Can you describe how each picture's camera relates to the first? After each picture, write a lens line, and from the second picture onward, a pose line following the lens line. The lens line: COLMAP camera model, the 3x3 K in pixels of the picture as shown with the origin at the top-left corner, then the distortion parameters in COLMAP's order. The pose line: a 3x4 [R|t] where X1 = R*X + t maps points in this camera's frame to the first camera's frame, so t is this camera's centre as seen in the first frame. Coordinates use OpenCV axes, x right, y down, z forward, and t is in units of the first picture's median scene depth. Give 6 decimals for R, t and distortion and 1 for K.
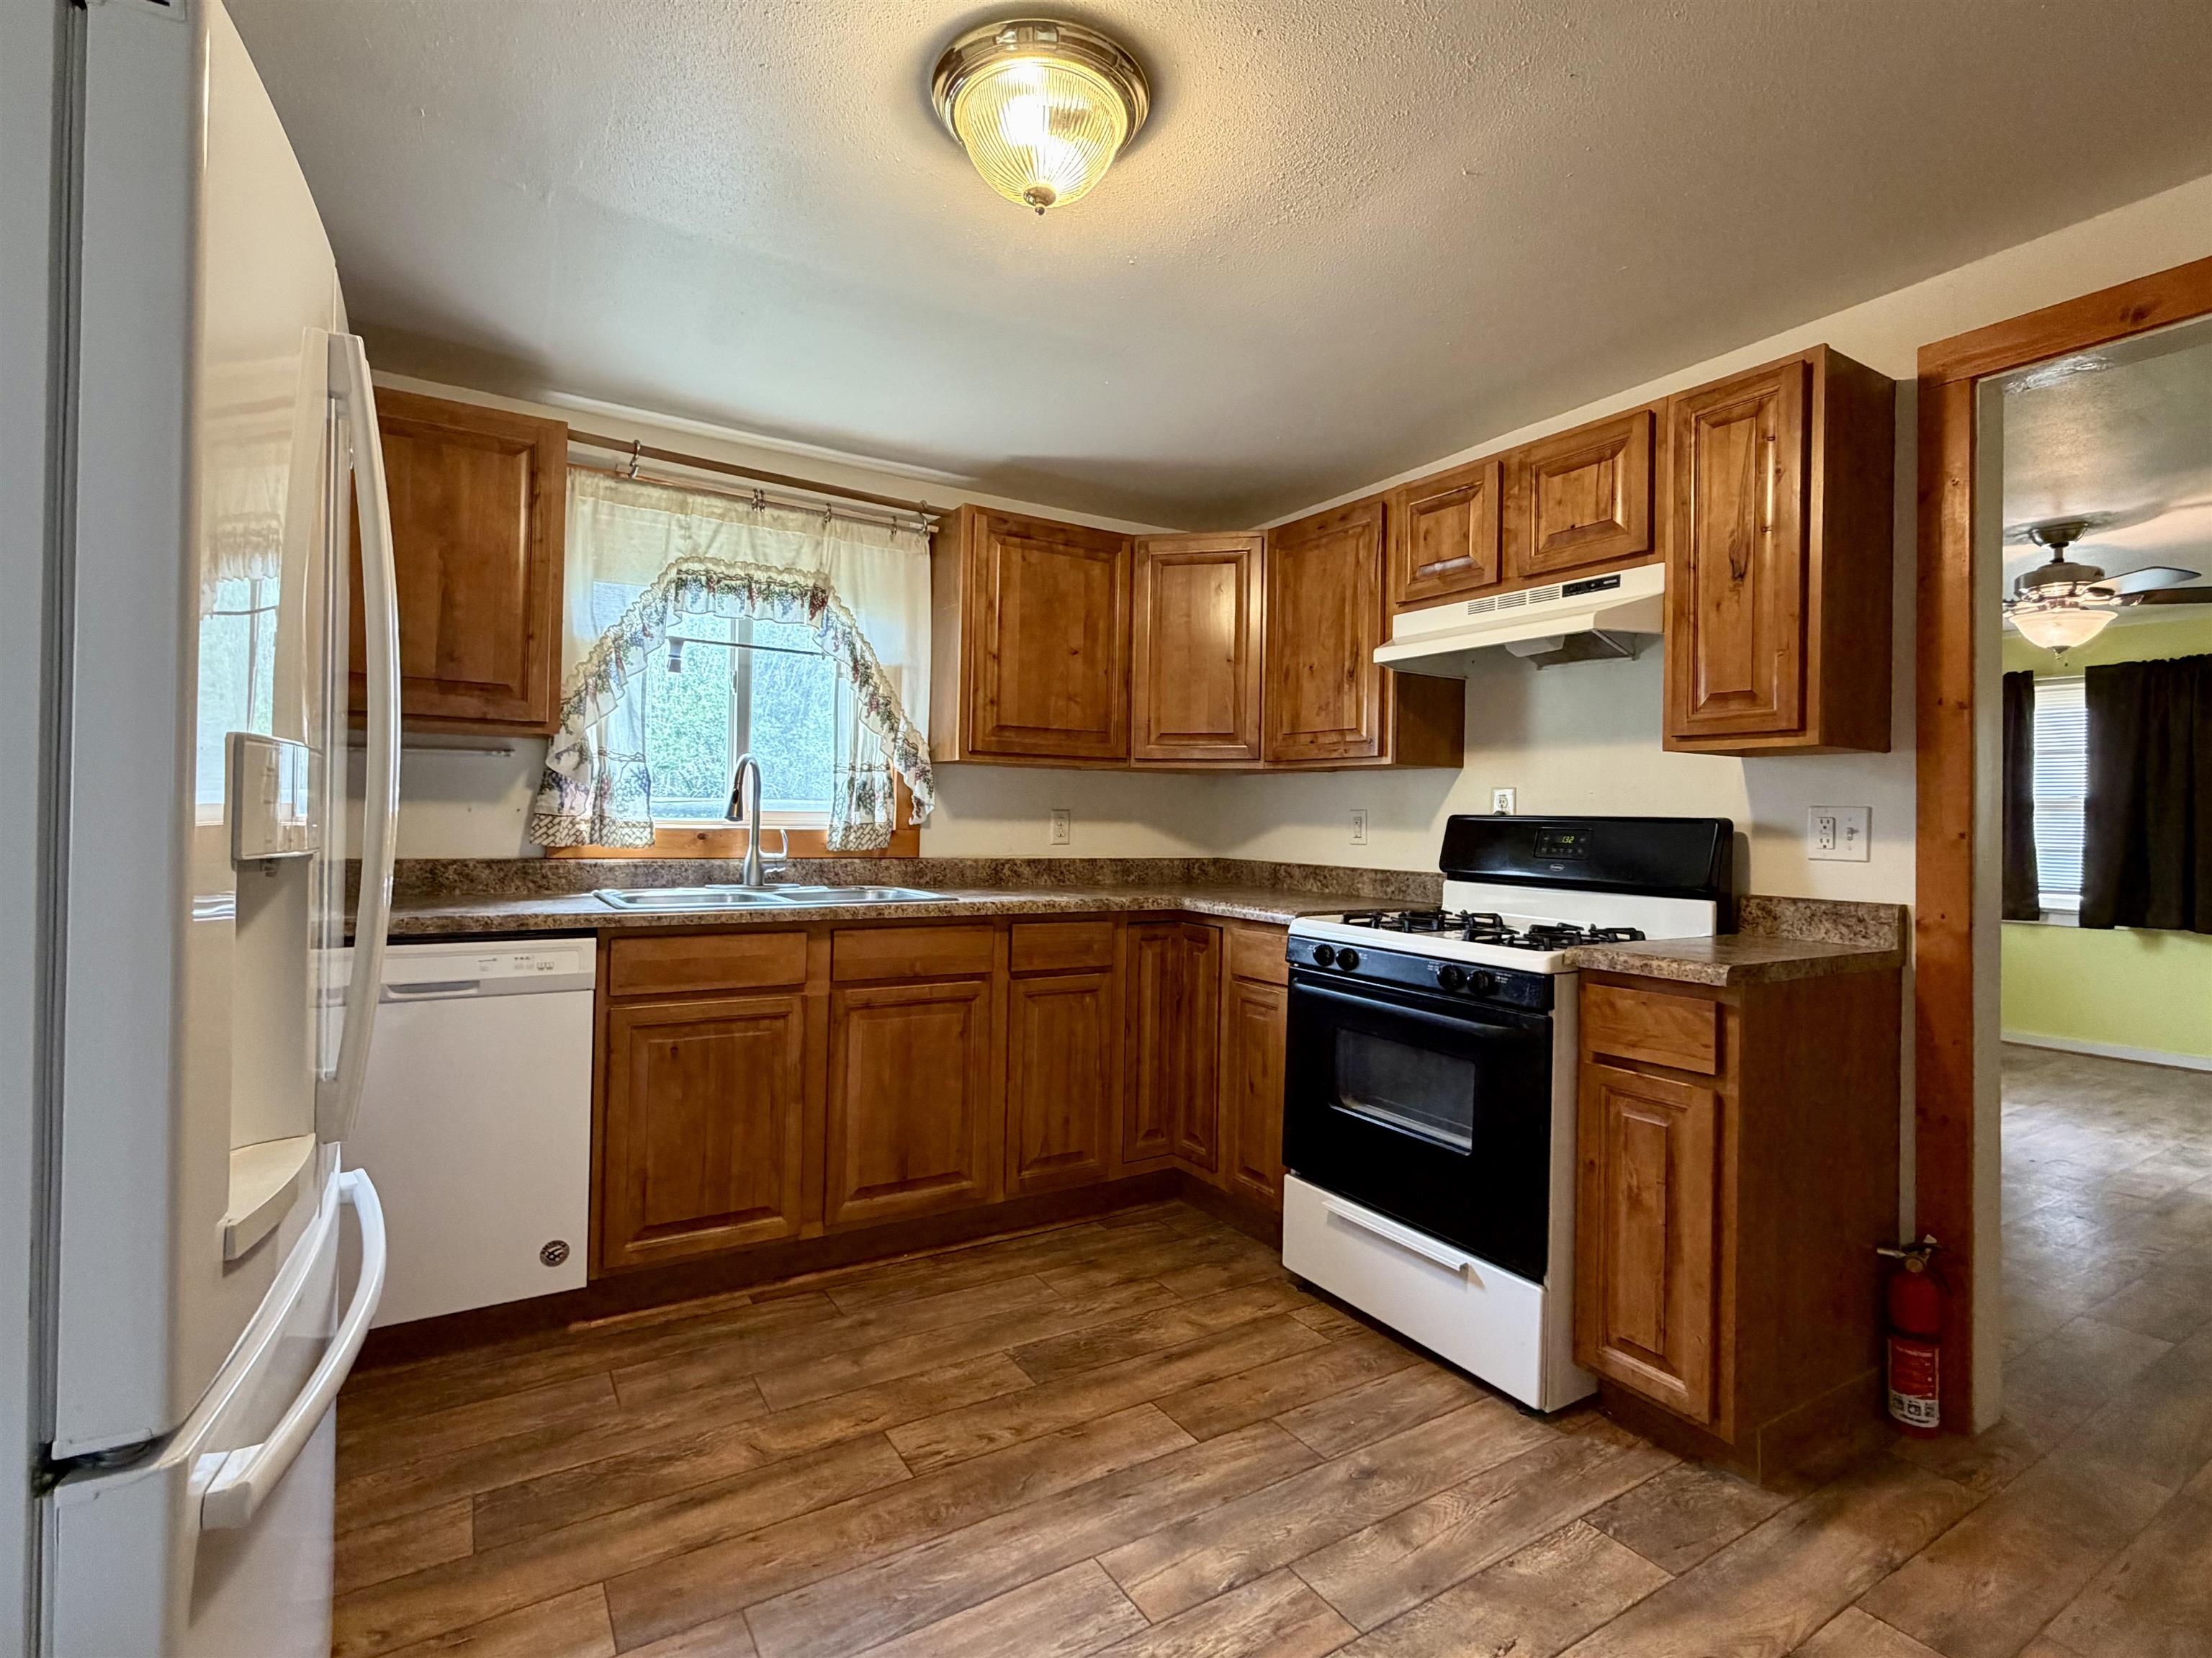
lens RADIAL K [[1058.3, 0, 1106.0], [0, 1058.3, 829.0], [0, 0, 1]] dist [-0.000650, 0.000352]
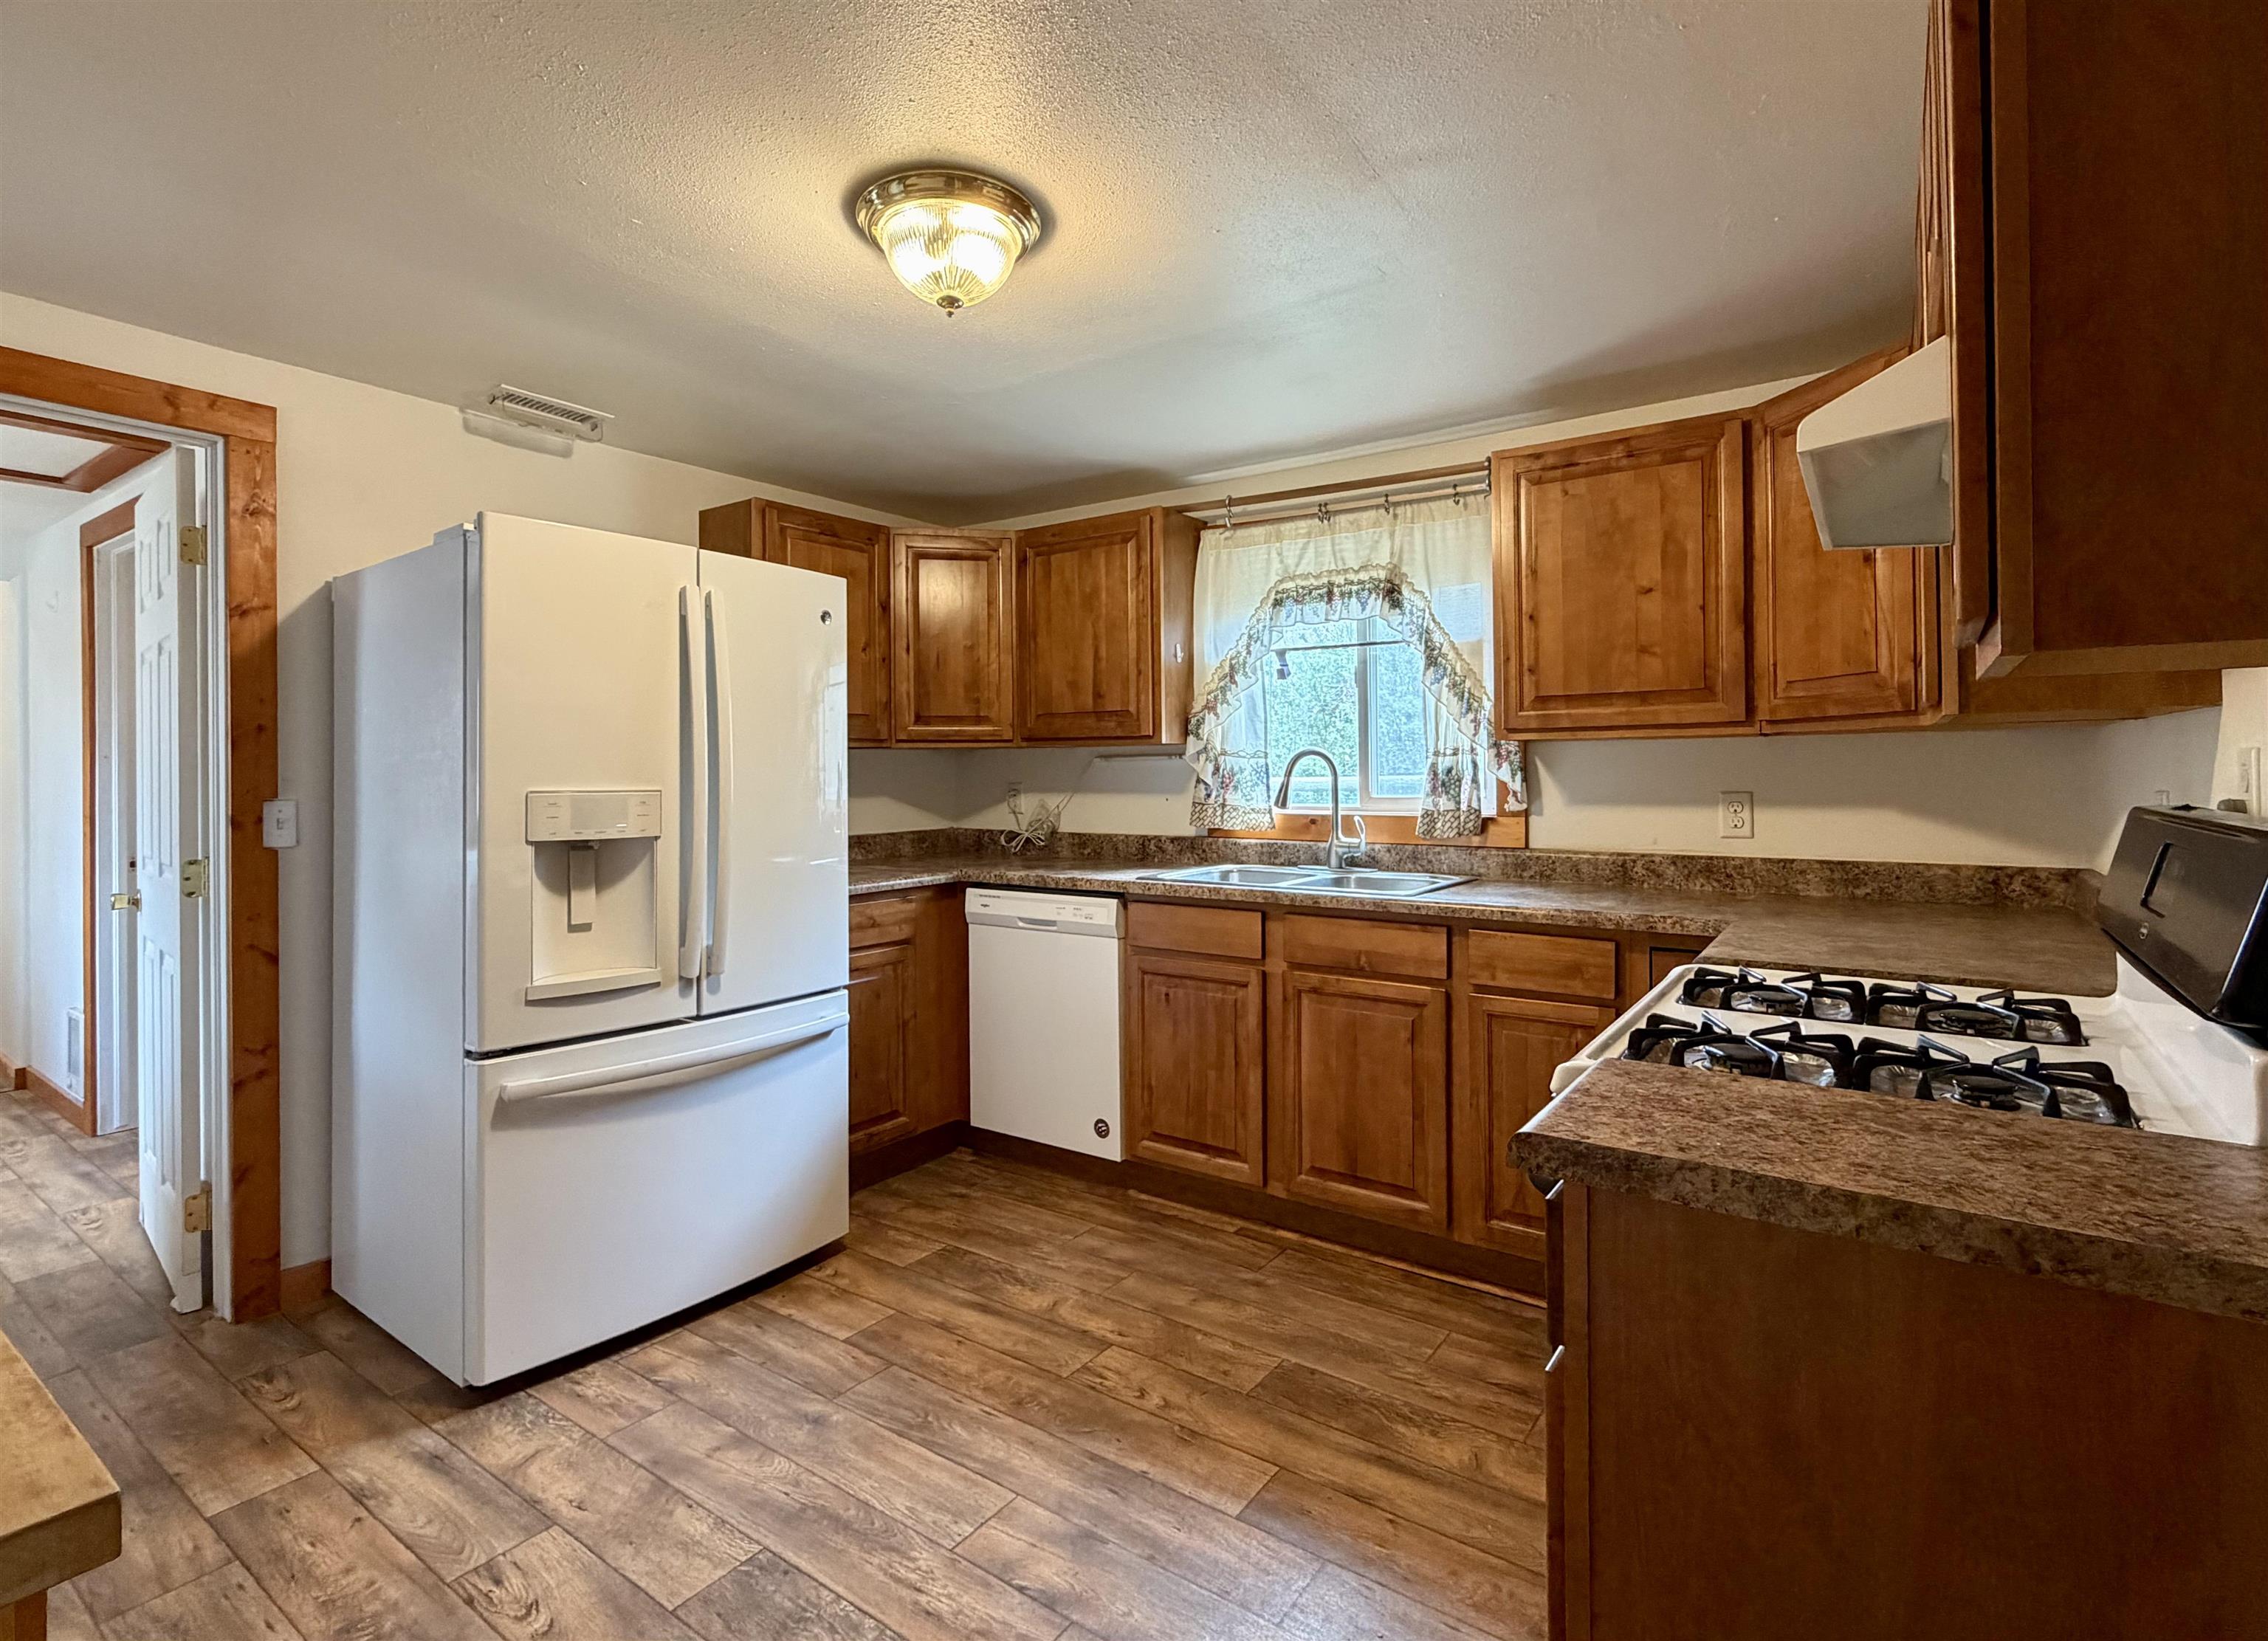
lens RADIAL K [[1089.1, 0, 1125.1], [0, 1089.1, 788.4], [0, 0, 1]] dist [0.014326, -0.000638]
pose [[0.390455, -0.009091, -0.920577, 0.656654], [0.005013, 0.999957, -0.007748, -0.021733], [0.920609, -0.001590, 0.390483, 0.398581]]
